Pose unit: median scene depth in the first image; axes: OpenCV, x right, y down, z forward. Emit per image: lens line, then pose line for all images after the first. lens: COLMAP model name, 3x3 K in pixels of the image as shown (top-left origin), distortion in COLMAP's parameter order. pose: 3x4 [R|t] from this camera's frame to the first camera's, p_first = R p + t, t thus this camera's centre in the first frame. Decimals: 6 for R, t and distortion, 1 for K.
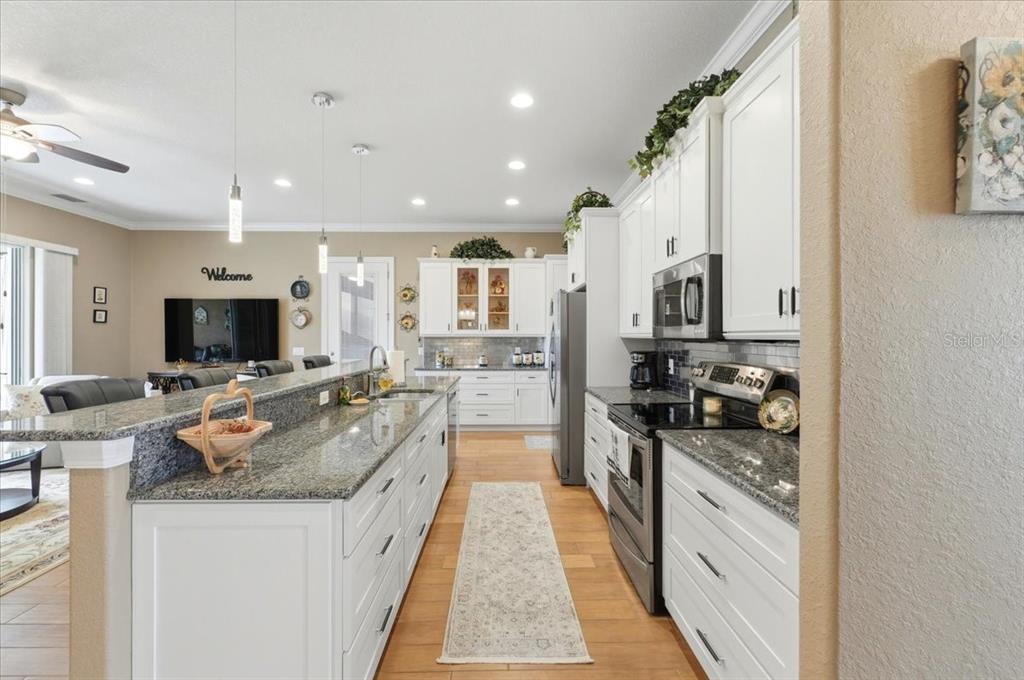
lens RADIAL K [[431.0, 0, 506.3], [0, 431.0, 332.2], [0, 0, 1]] dist [-0.002517, -0.000385]
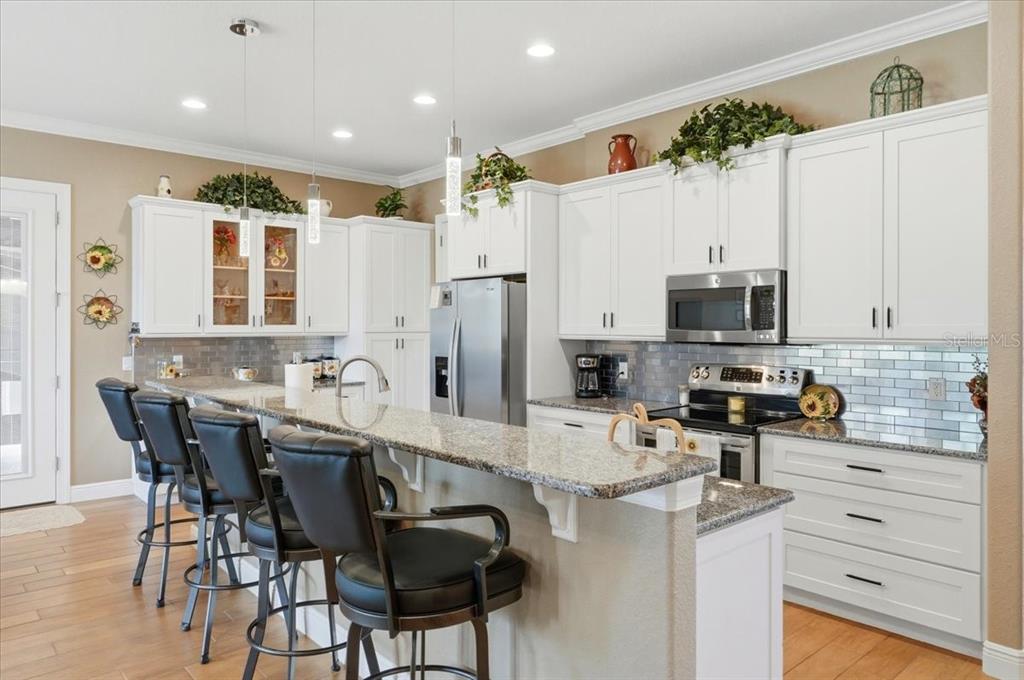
lens RADIAL K [[677.7, 0, 510.1], [0, 677.7, 319.4], [0, 0, 1]] dist [-0.007970, -0.000949]
pose [[0.757000, 0.005283, 0.653394, -1.249630], [-0.005077, 0.999985, -0.002204, -0.041045], [-0.653396, -0.001649, 0.757015, 0.104011]]
